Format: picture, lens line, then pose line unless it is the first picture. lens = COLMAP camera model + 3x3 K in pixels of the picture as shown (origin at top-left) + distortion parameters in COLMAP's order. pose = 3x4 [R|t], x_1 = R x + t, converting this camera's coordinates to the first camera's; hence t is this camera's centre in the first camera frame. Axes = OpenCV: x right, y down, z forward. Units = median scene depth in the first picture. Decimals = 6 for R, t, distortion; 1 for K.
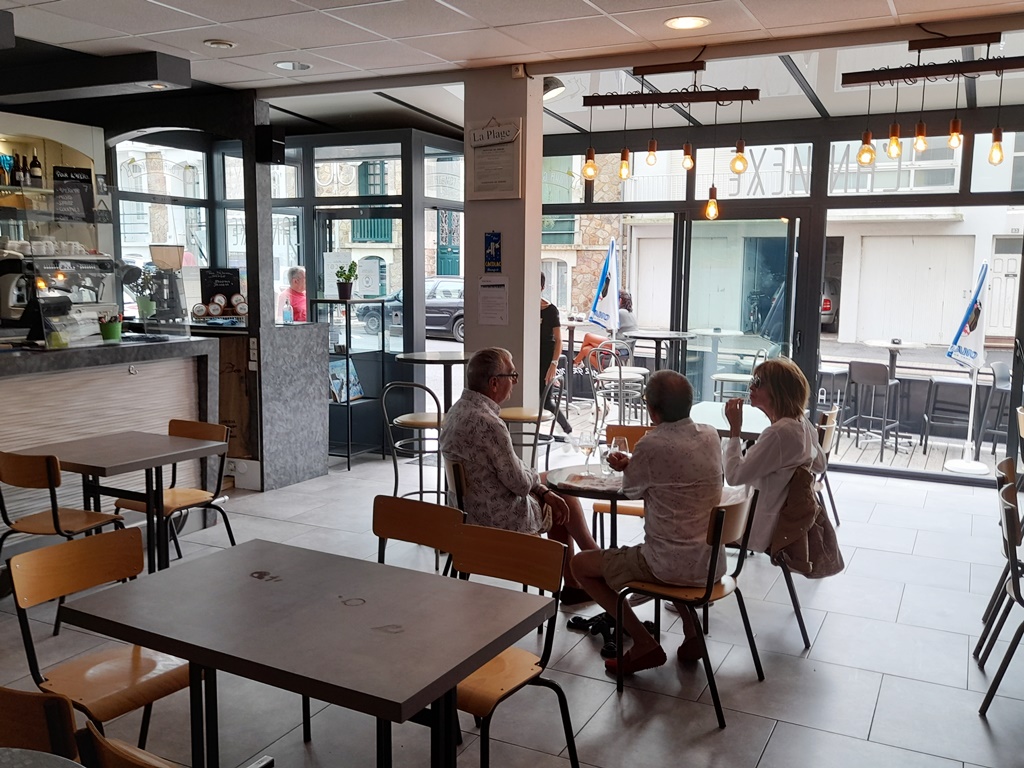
lens RADIAL K [[922.4, 0, 517.2], [0, 922.4, 386.1], [0, 0, 1]] dist [0.046694, -0.050312]
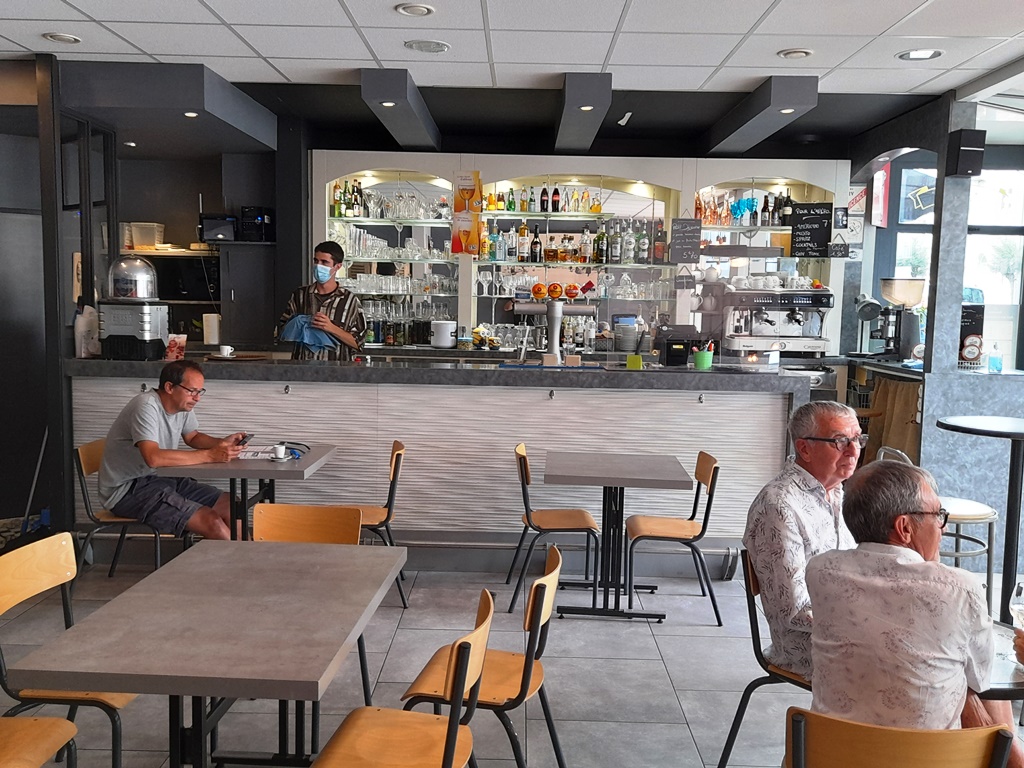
lens RADIAL K [[922.4, 0, 517.2], [0, 922.4, 386.1], [0, 0, 1]] dist [0.046694, -0.050312]
pose [[0.448740, 0.088315, -0.889288, 0.294035], [-0.134125, 0.990489, 0.030685, -0.026527], [0.883540, 0.105506, 0.456318, 0.280828]]
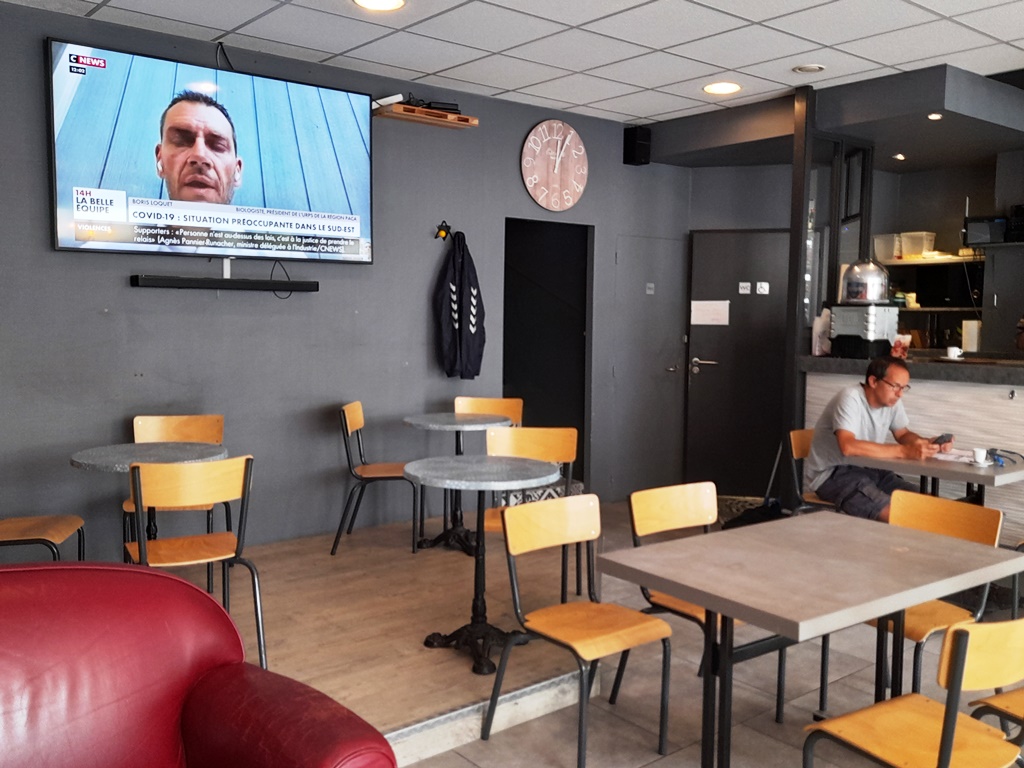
lens RADIAL K [[922.4, 0, 517.2], [0, 922.4, 386.1], [0, 0, 1]] dist [0.046694, -0.050312]
pose [[-0.398980, 0.062456, -0.914830, 0.328908], [-0.132486, 0.983283, 0.124910, -0.019886], [0.907338, 0.171038, -0.384035, 0.391509]]
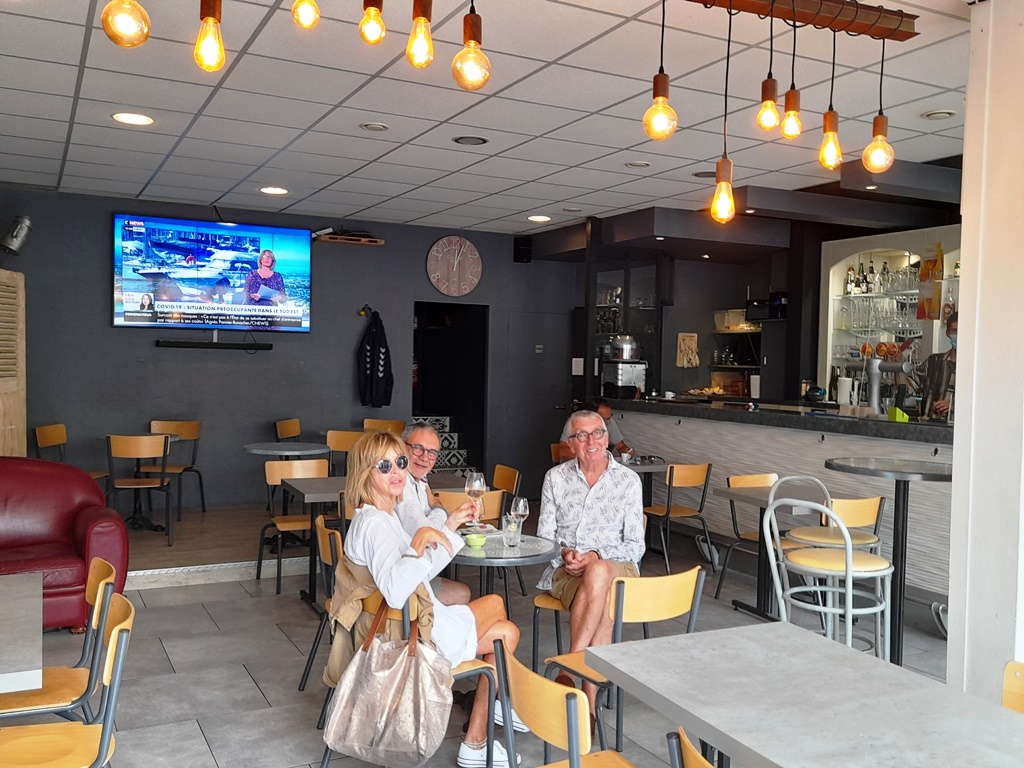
lens RADIAL K [[922.4, 0, 517.2], [0, 922.4, 386.1], [0, 0, 1]] dist [0.046694, -0.050312]
pose [[-0.578095, 0.001716, -0.815968, 0.515679], [-0.133516, 0.986321, 0.096668, -0.095510], [0.804972, 0.164828, -0.569958, 0.917282]]
